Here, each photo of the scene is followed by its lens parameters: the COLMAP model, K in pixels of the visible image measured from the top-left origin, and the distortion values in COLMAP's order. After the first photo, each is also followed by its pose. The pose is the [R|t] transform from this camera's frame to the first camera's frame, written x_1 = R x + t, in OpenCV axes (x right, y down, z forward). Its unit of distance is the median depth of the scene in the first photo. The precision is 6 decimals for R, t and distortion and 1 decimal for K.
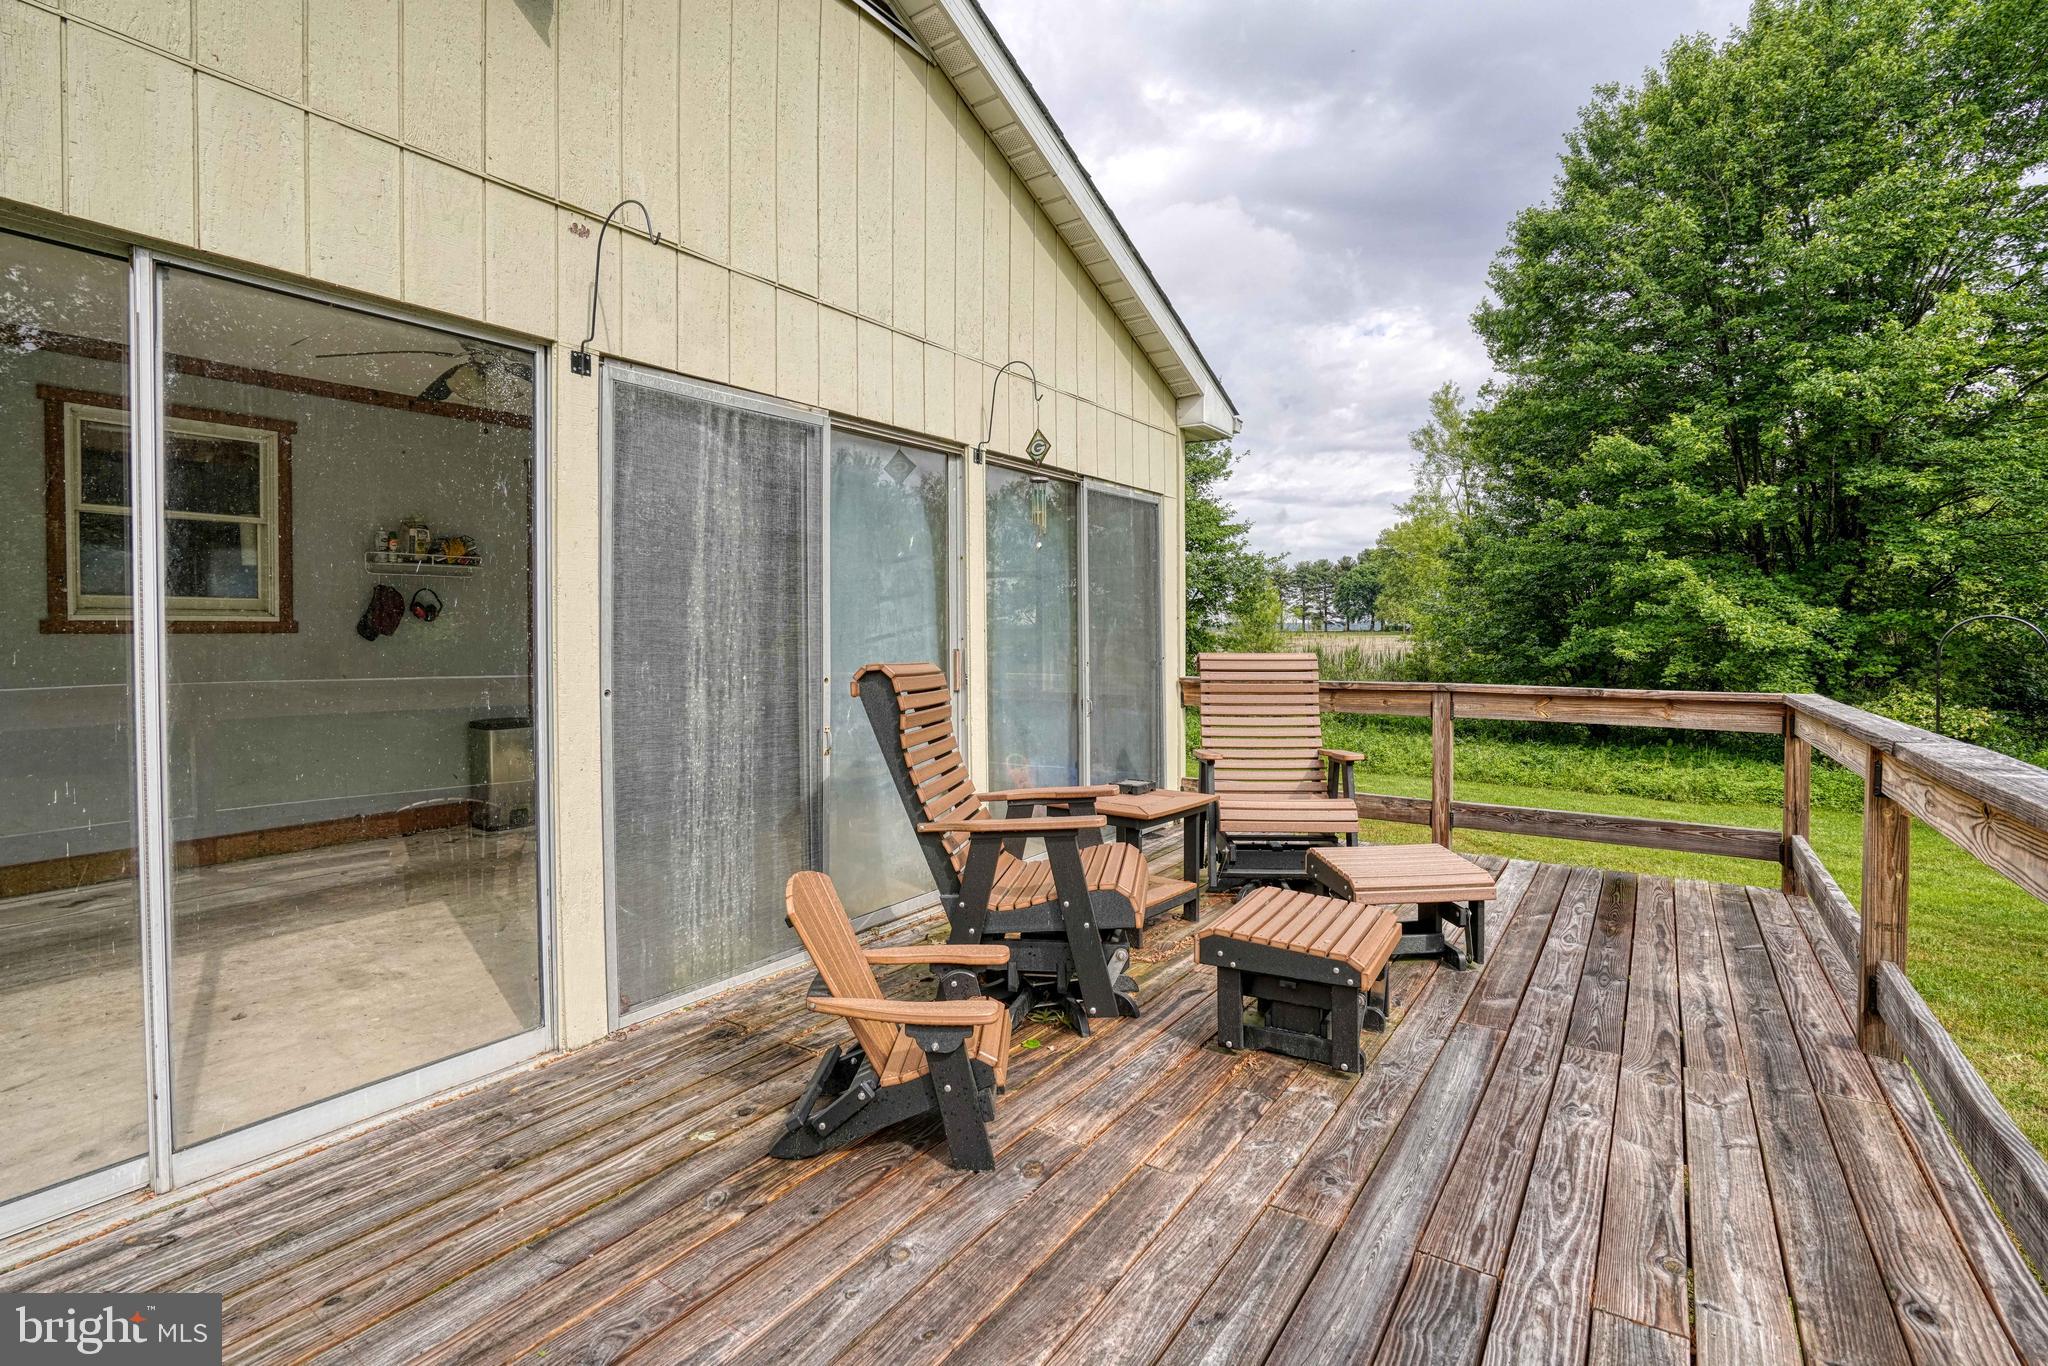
lens RADIAL K [[954.0, 0, 1014.4], [0, 954.0, 653.9], [0, 0, 1]] dist [-0.046309, 0.013626]
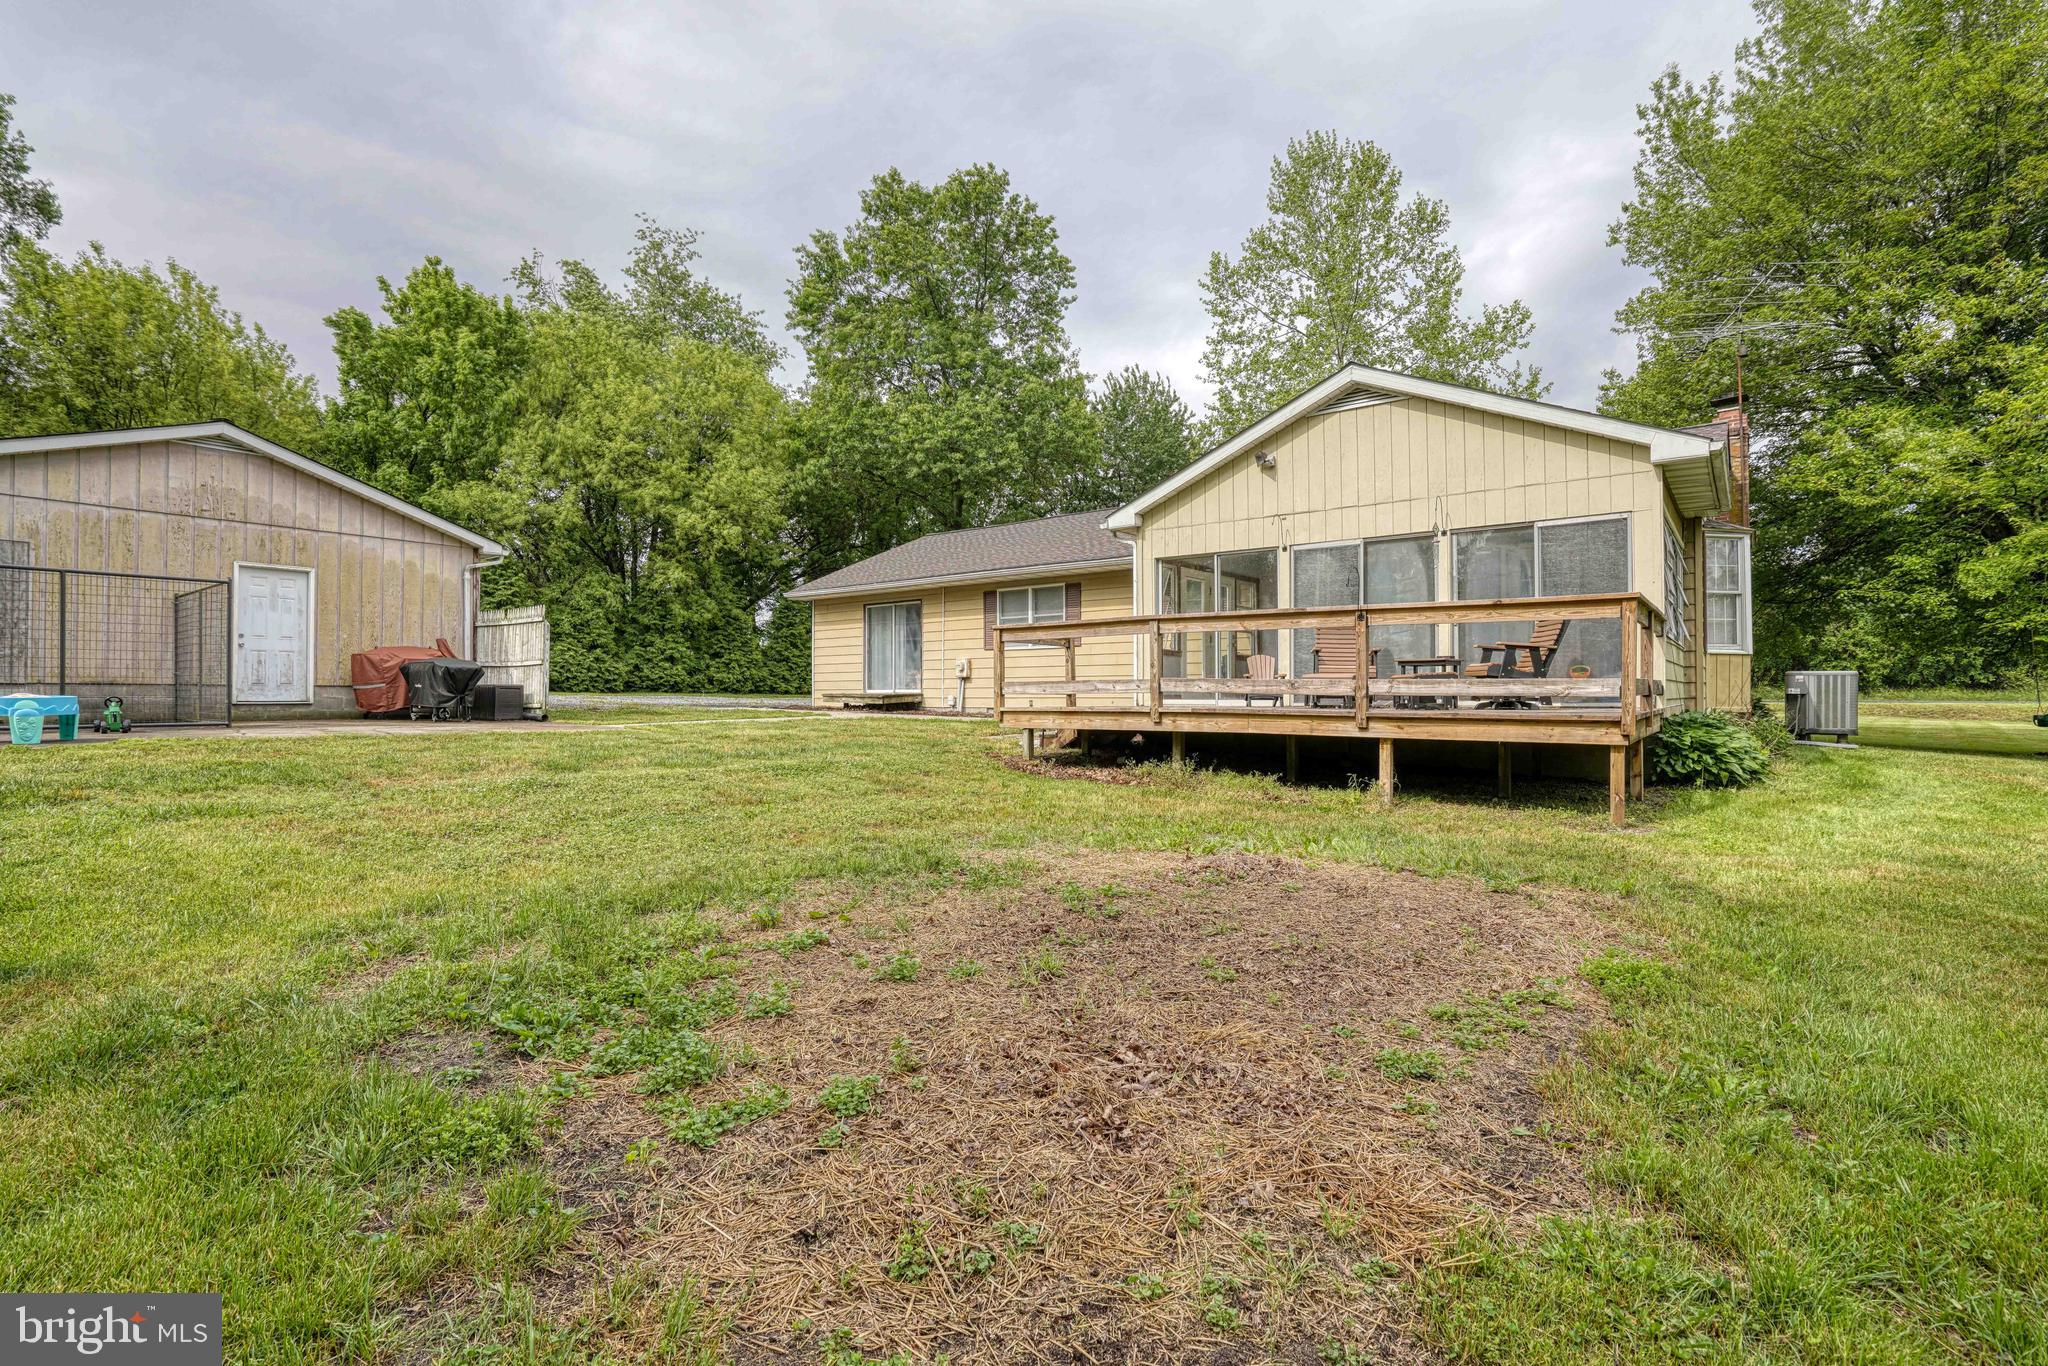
lens RADIAL K [[954.0, 0, 1023.9], [0, 954.0, 685.6], [0, 0, 1]] dist [-0.046309, 0.013626]
pose [[-0.060479, -0.002389, -0.998167, 3.156100], [-0.019935, 0.999801, -0.001186, 0.279797], [0.997970, 0.019827, -0.060514, 0.049892]]
